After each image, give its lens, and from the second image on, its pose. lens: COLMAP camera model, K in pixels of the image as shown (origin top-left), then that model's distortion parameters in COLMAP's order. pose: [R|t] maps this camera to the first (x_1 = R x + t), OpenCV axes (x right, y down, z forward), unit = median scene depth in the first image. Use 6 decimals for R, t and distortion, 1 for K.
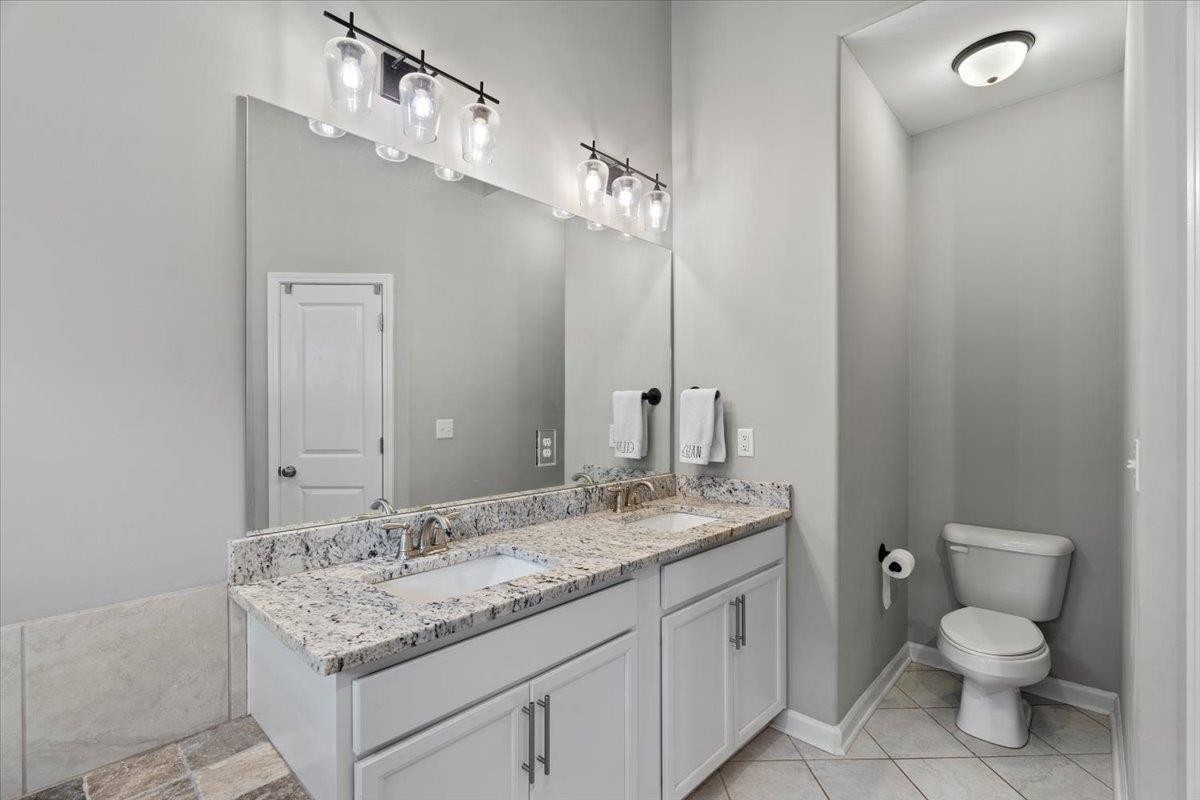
lens RADIAL K [[544.6, 0, 592.7], [0, 544.6, 409.5], [0, 0, 1]] dist [-0.001138, 0.000404]
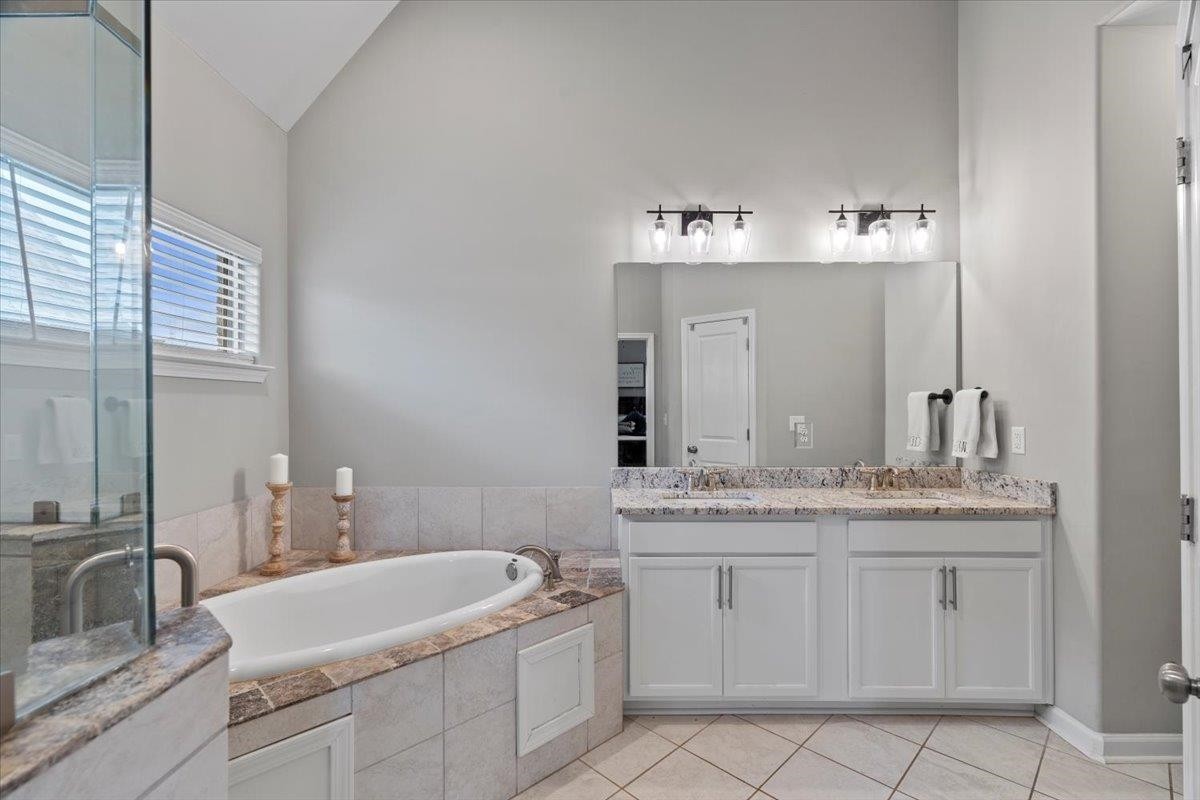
lens RADIAL K [[544.6, 0, 592.7], [0, 544.6, 409.5], [0, 0, 1]] dist [-0.001138, 0.000404]
pose [[0.675336, 0.003476, -0.737502, 0.501089], [-0.001910, 0.999994, 0.002964, 0.000354], [0.737508, -0.000593, 0.675338, -0.298776]]
